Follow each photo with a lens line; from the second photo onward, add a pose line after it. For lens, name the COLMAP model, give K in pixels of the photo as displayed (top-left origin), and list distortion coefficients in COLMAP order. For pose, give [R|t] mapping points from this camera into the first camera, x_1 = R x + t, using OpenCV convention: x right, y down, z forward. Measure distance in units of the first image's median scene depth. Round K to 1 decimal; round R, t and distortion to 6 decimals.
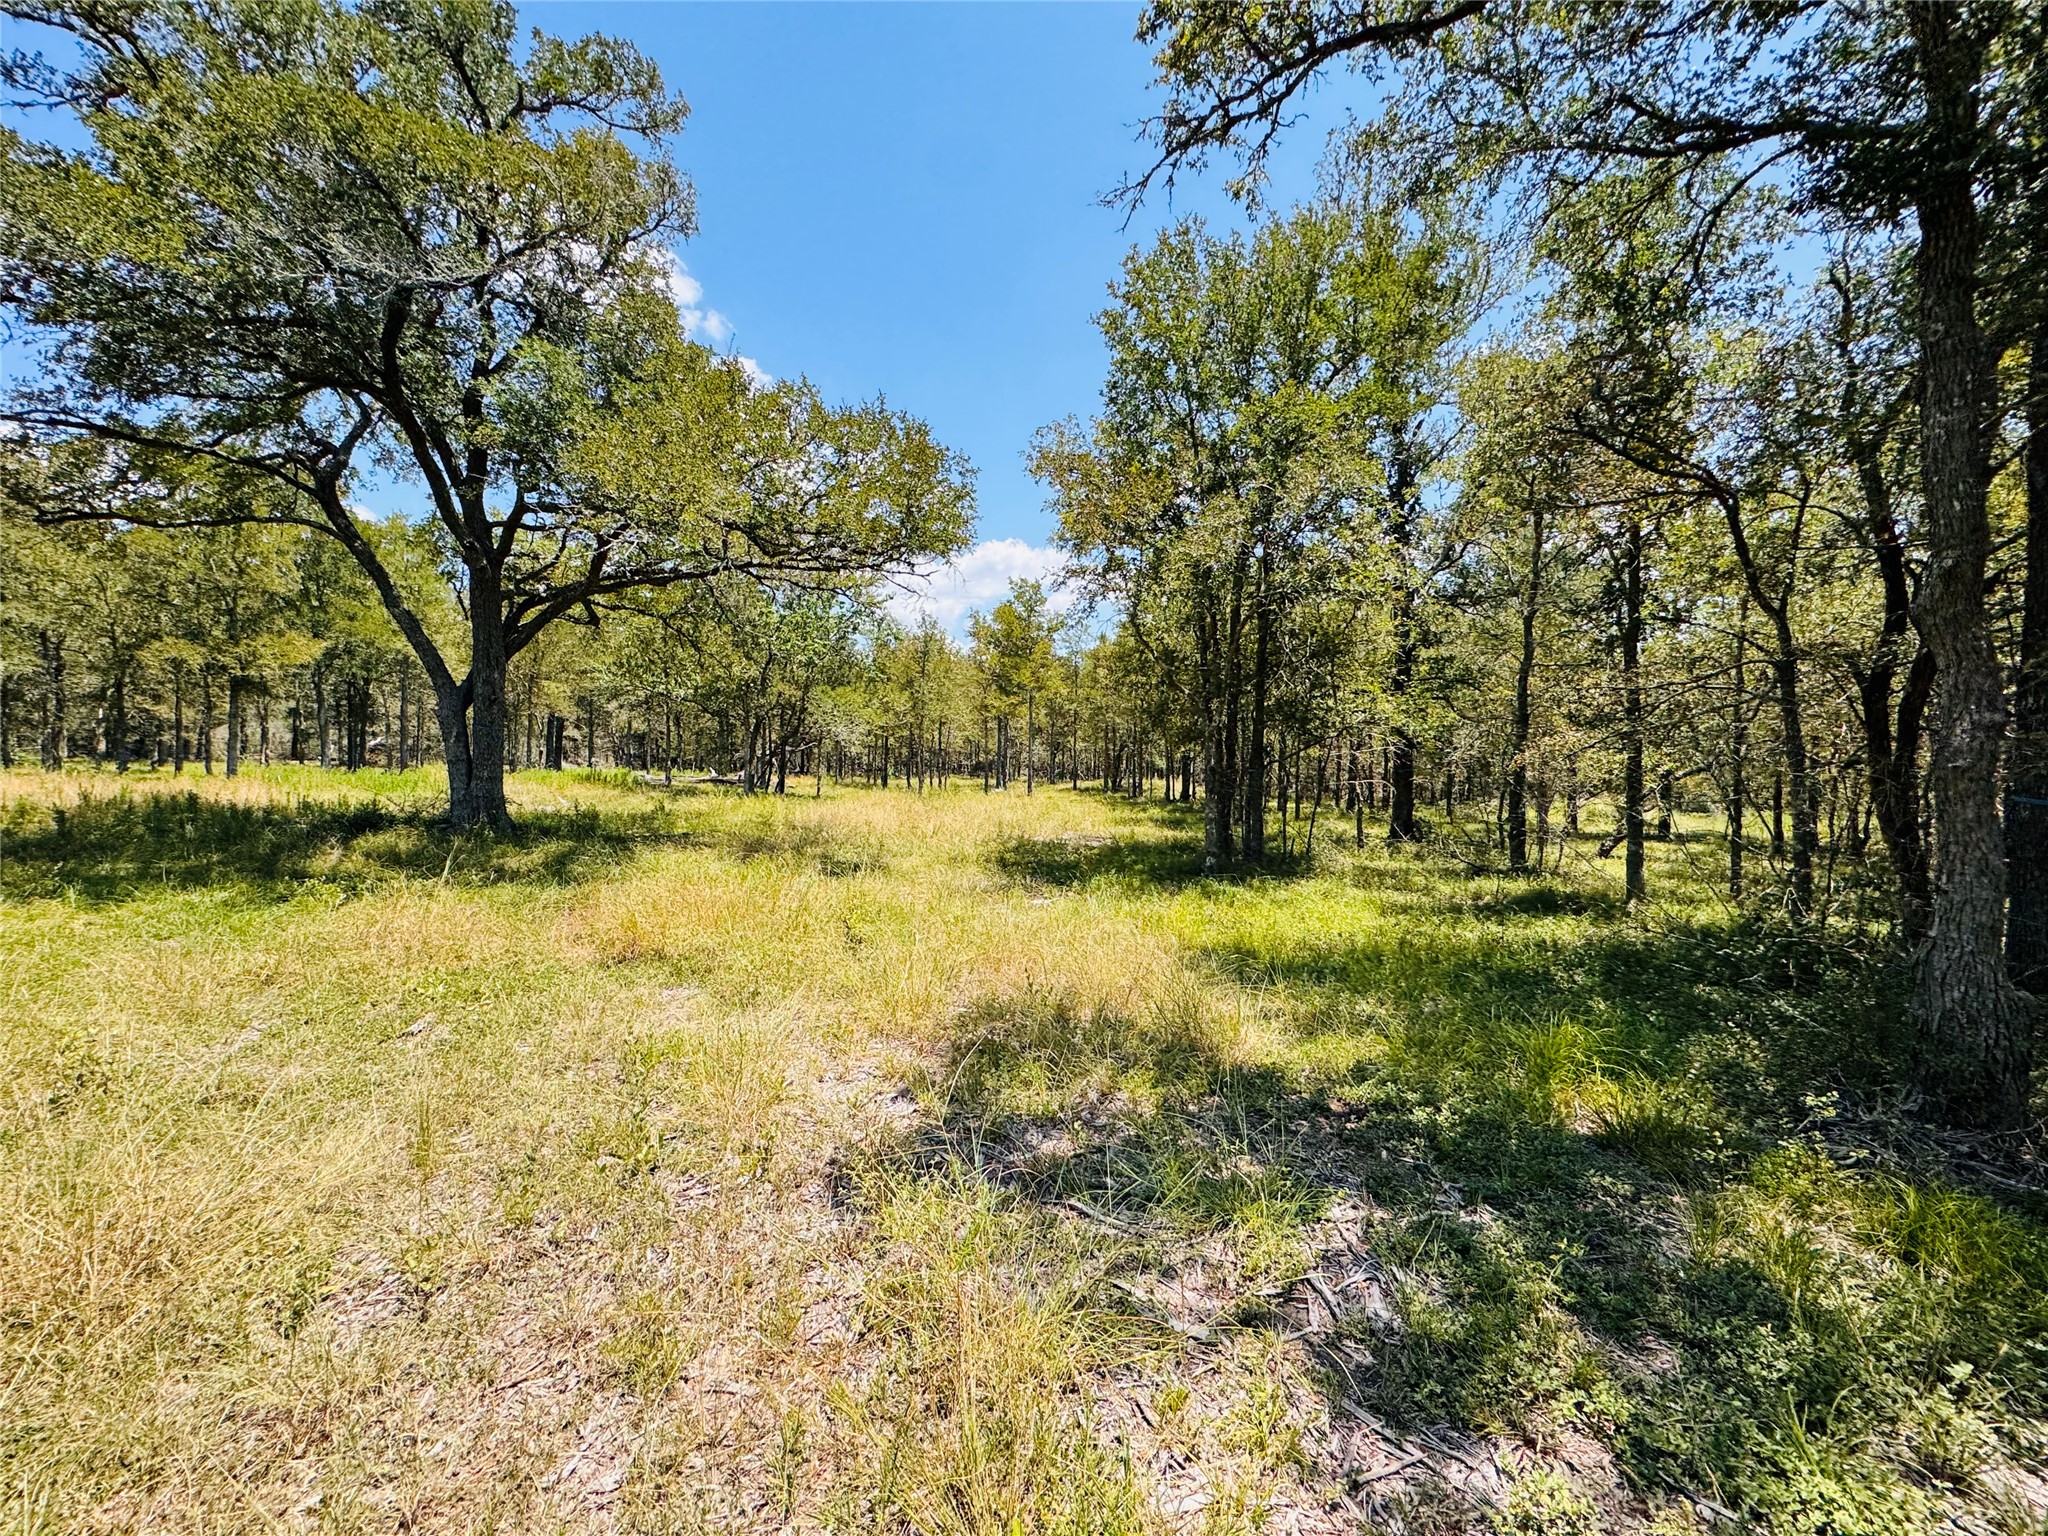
lens RADIAL K [[823.4, 0, 1024.0], [0, 823.4, 768.0], [0, 0, 1]] dist [-0.000657, 0.000263]
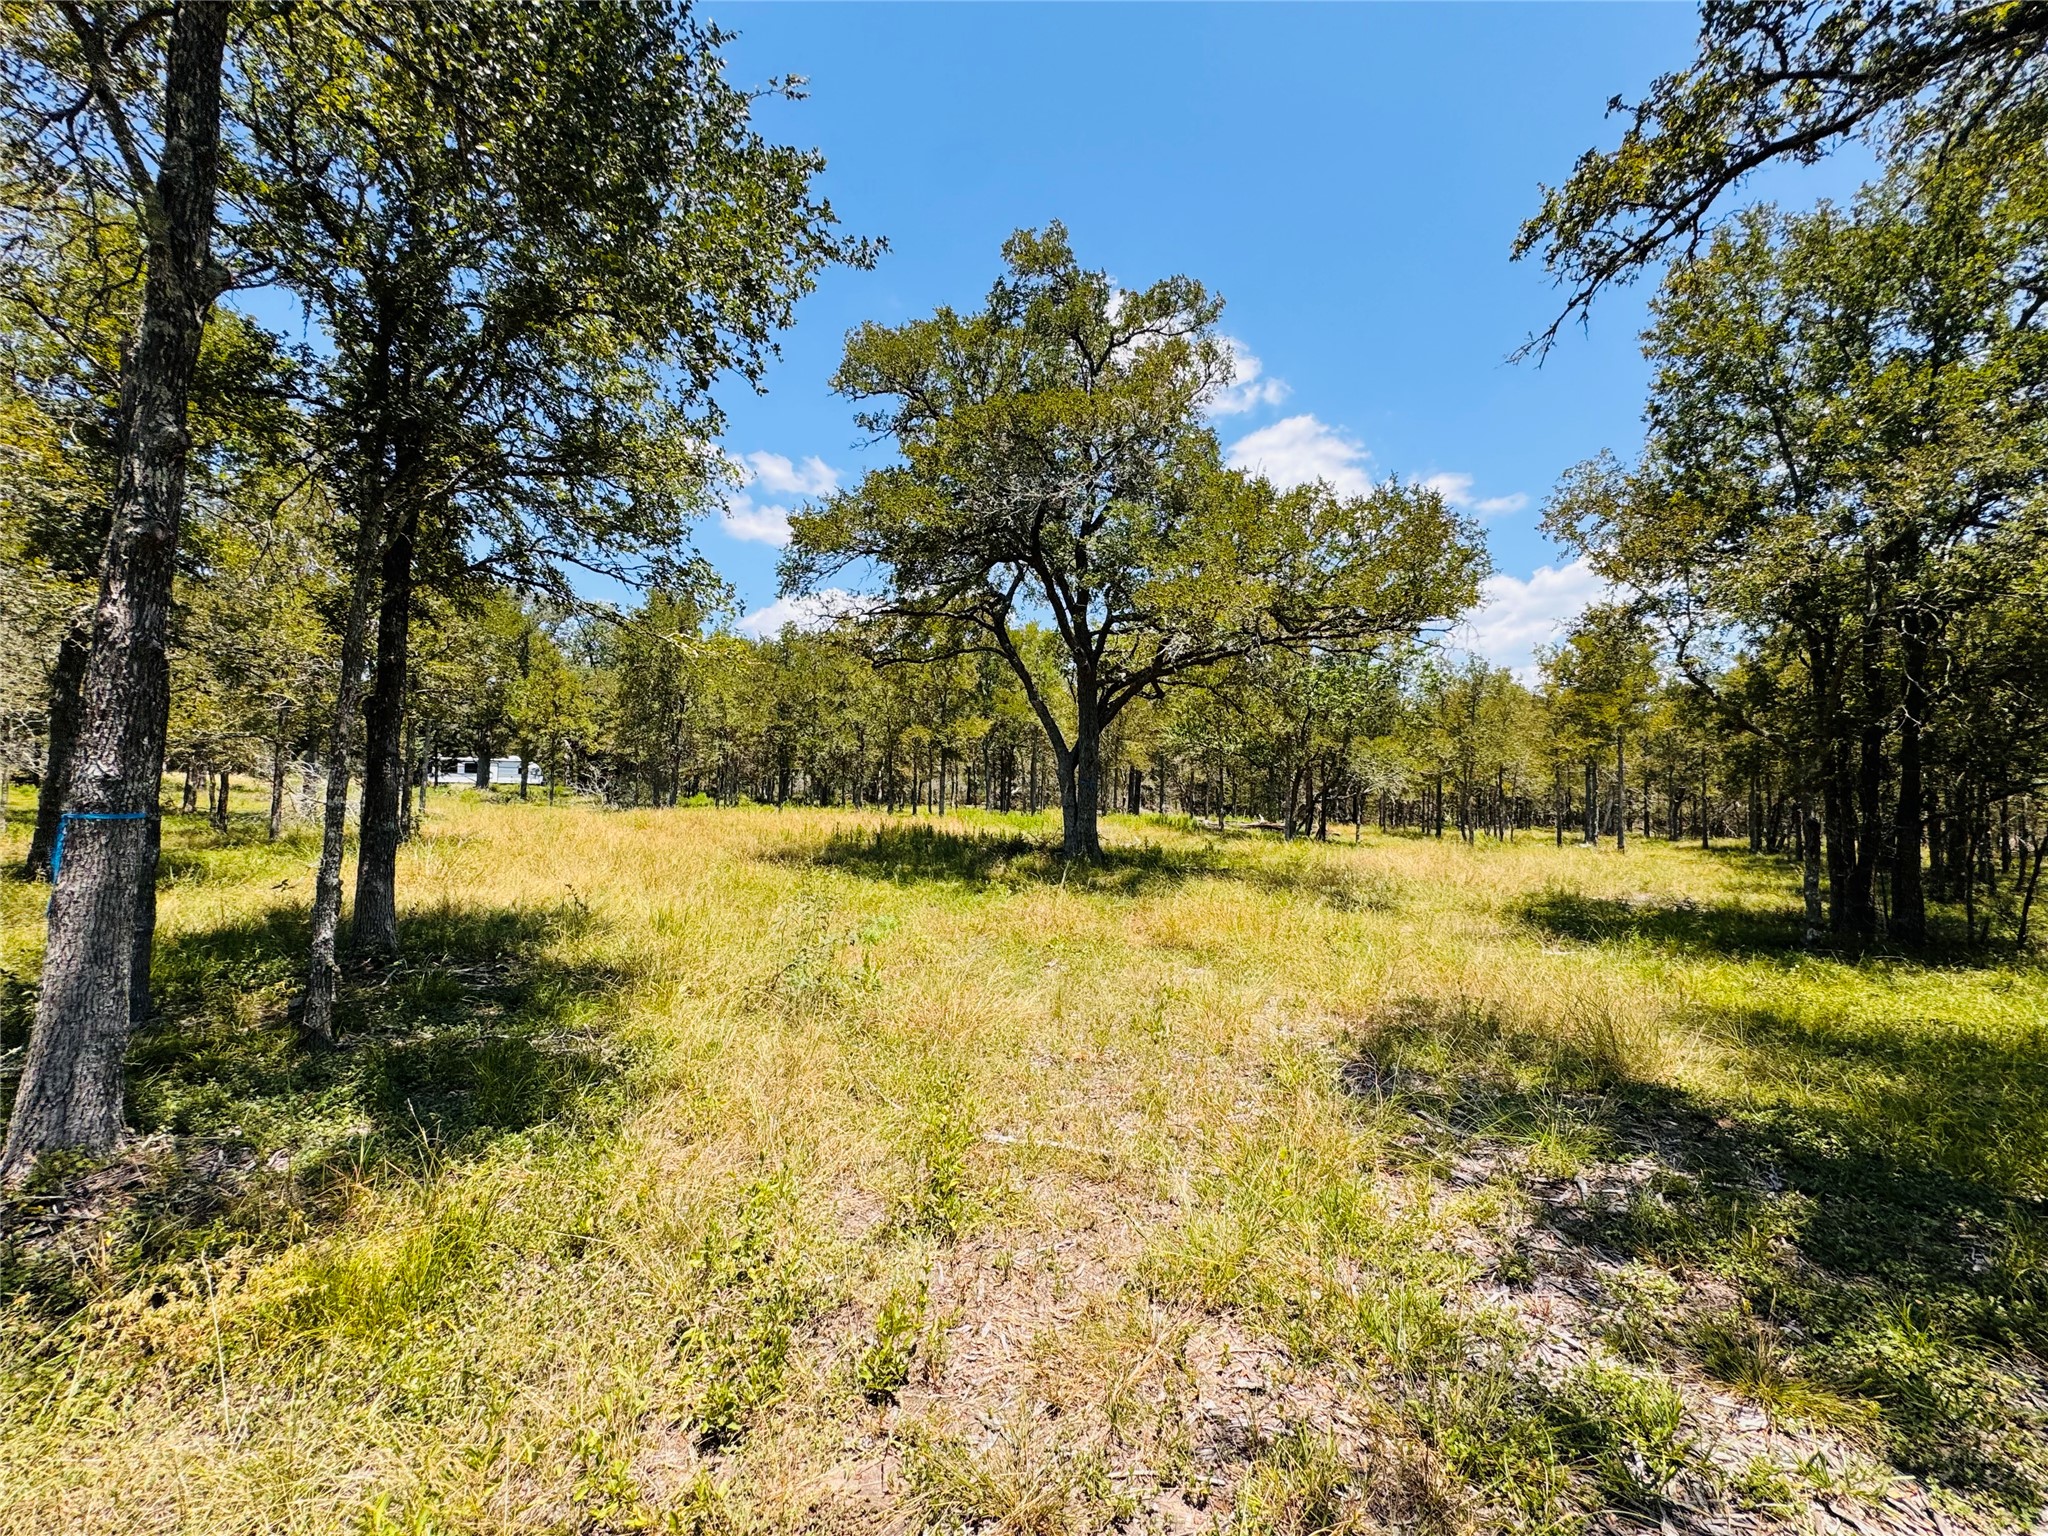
lens RADIAL K [[823.4, 0, 1024.0], [0, 823.4, 768.0], [0, 0, 1]] dist [-0.000657, 0.000263]
pose [[0.793891, -0.019751, -0.607740, 0.074121], [-0.015281, 0.998509, -0.052413, 0.000490], [0.607868, 0.050897, 0.792405, -0.114894]]
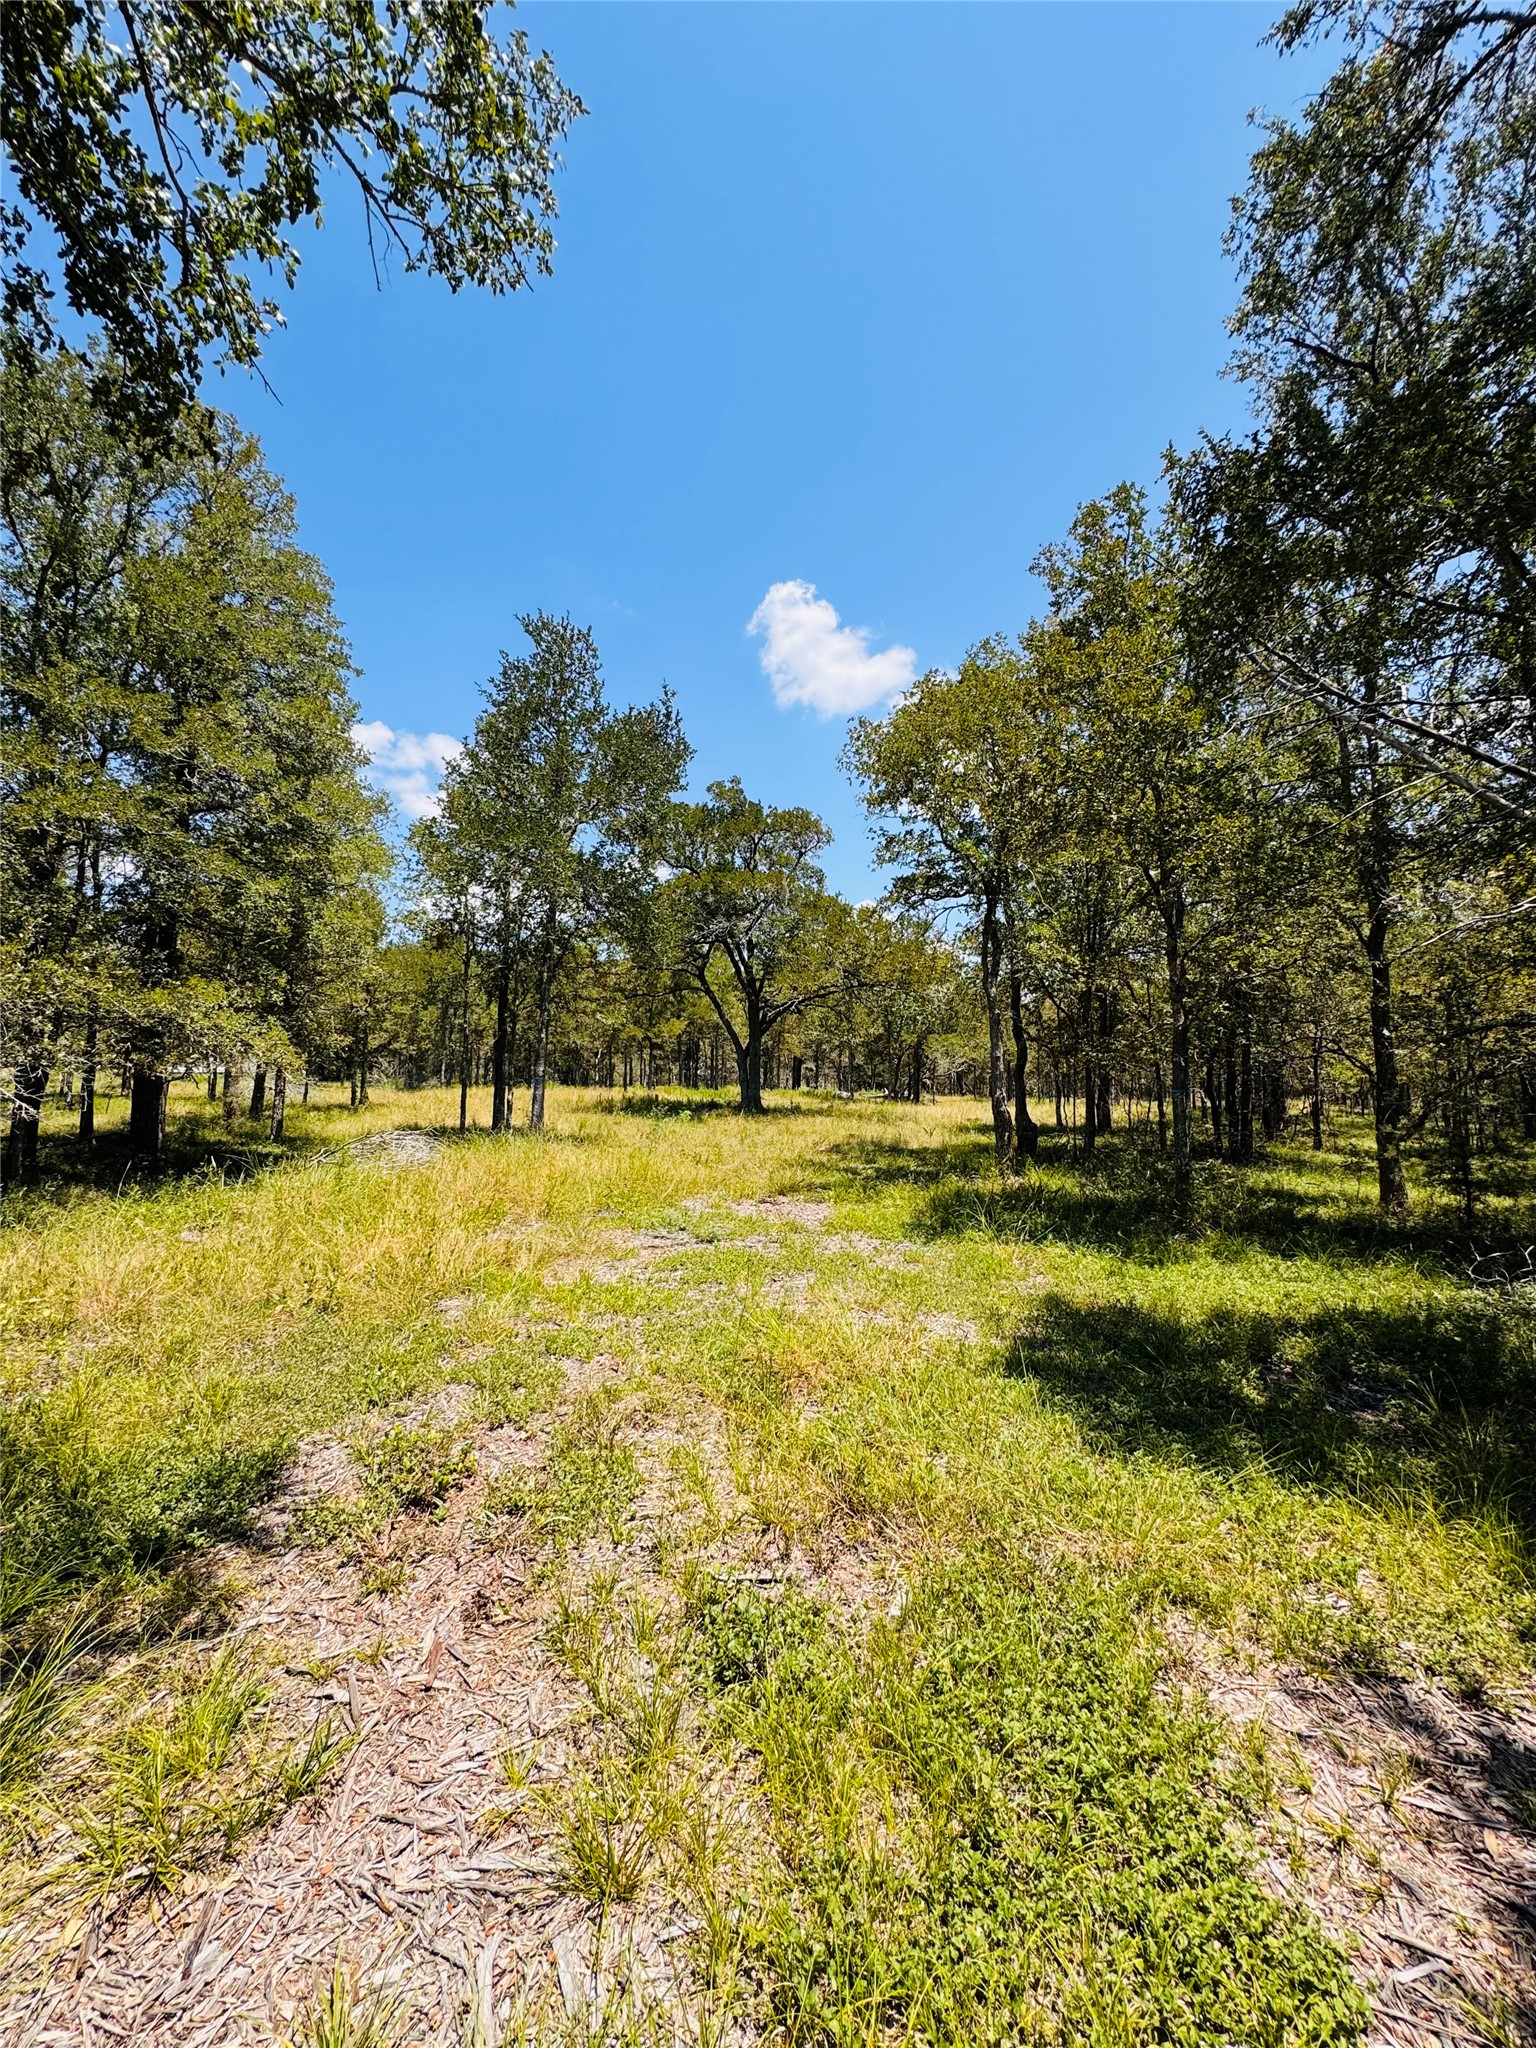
lens RADIAL K [[817.1, 0, 775.3], [0, 817.1, 1000.1], [0, 0, 1]] dist [0.000251, -0.000022]
pose [[0.847755, -0.061247, -0.526839, 0.500918], [0.000341, 0.993373, -0.114934, 0.024108], [0.530387, 0.097257, 0.842158, -0.745776]]
